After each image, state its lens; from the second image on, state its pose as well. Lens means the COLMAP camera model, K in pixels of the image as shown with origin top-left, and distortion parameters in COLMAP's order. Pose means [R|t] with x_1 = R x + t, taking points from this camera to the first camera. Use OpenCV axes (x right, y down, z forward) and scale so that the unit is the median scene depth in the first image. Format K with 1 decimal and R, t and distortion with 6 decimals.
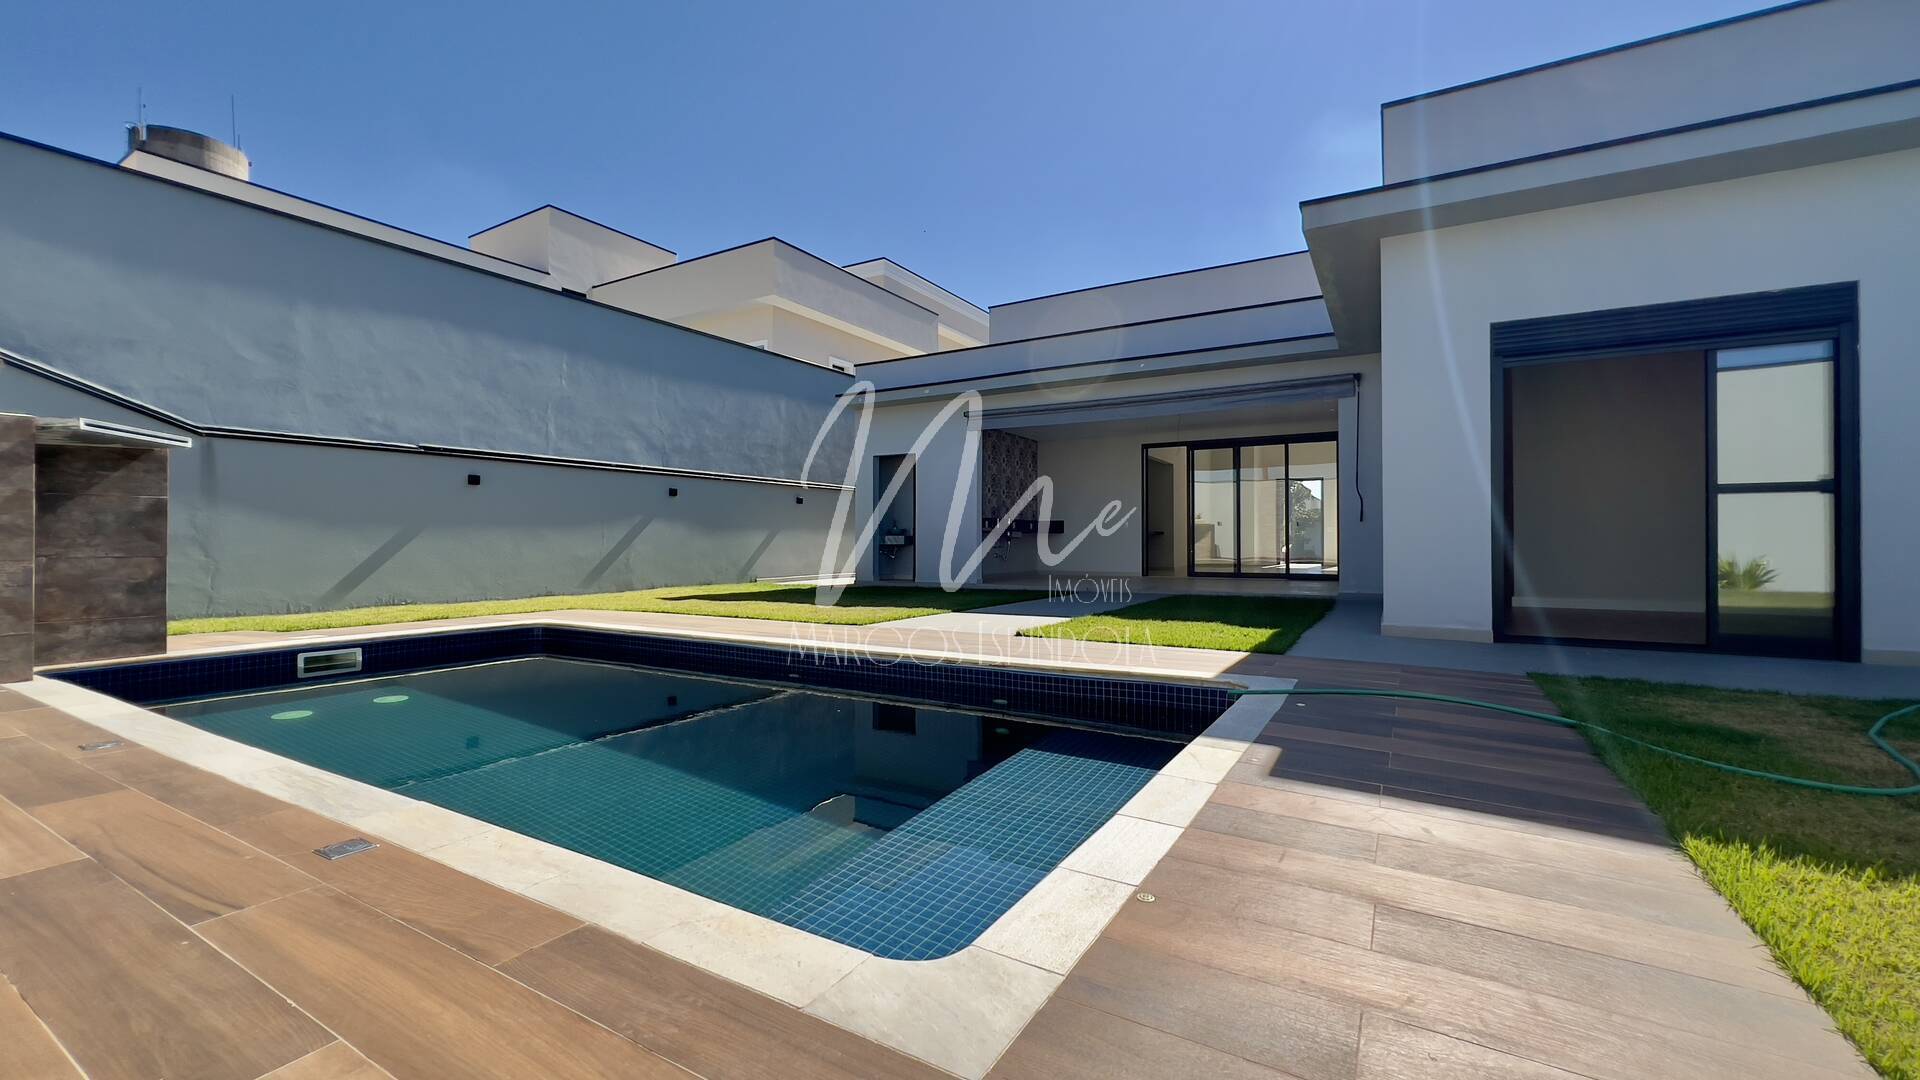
lens RADIAL K [[772.7, 0, 954.9], [0, 772.7, 535.7], [0, 0, 1]] dist [-0.005037, 0.001770]
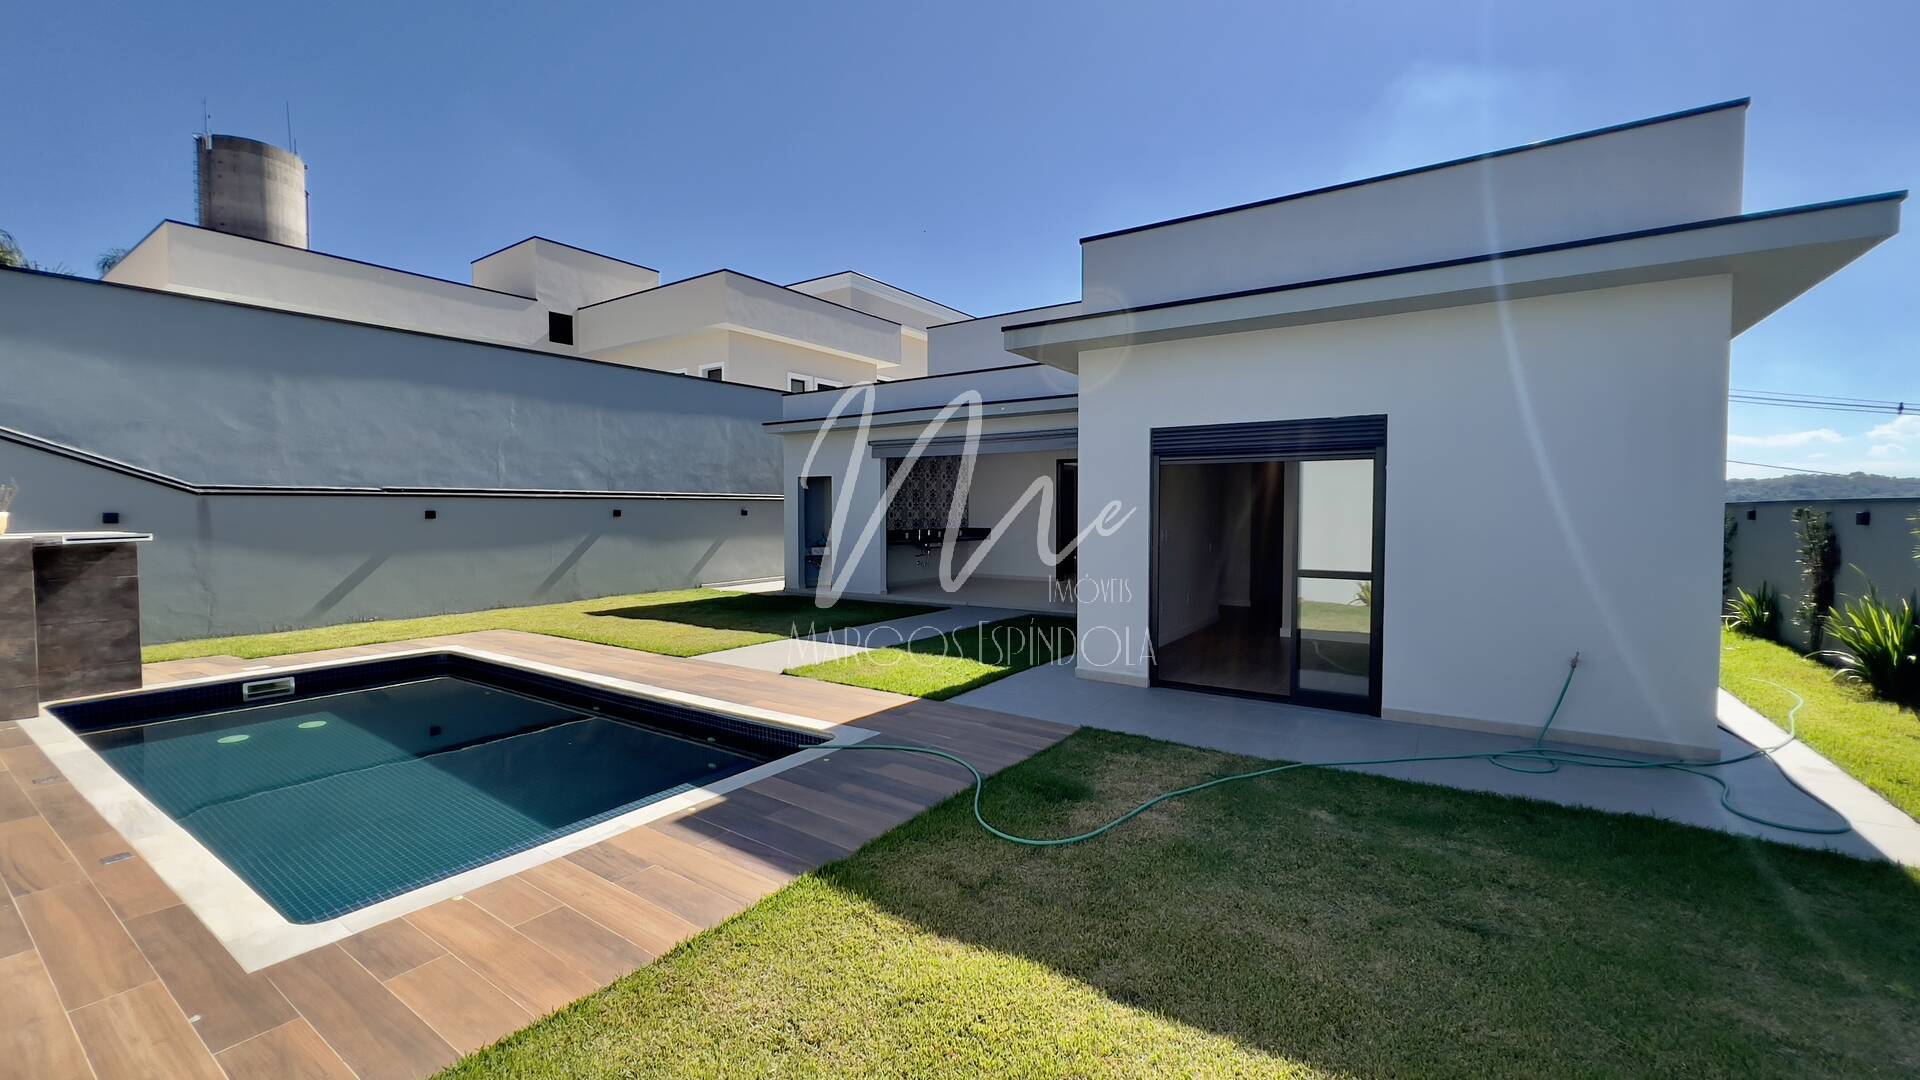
lens RADIAL K [[772.7, 0, 955.3], [0, 772.7, 536.3], [0, 0, 1]] dist [-0.005037, 0.001770]
pose [[0.998003, 0.002022, -0.063130, 0.245168], [0.000626, 0.999121, 0.041904, -0.082358], [0.063159, -0.041860, 0.997125, -0.131120]]
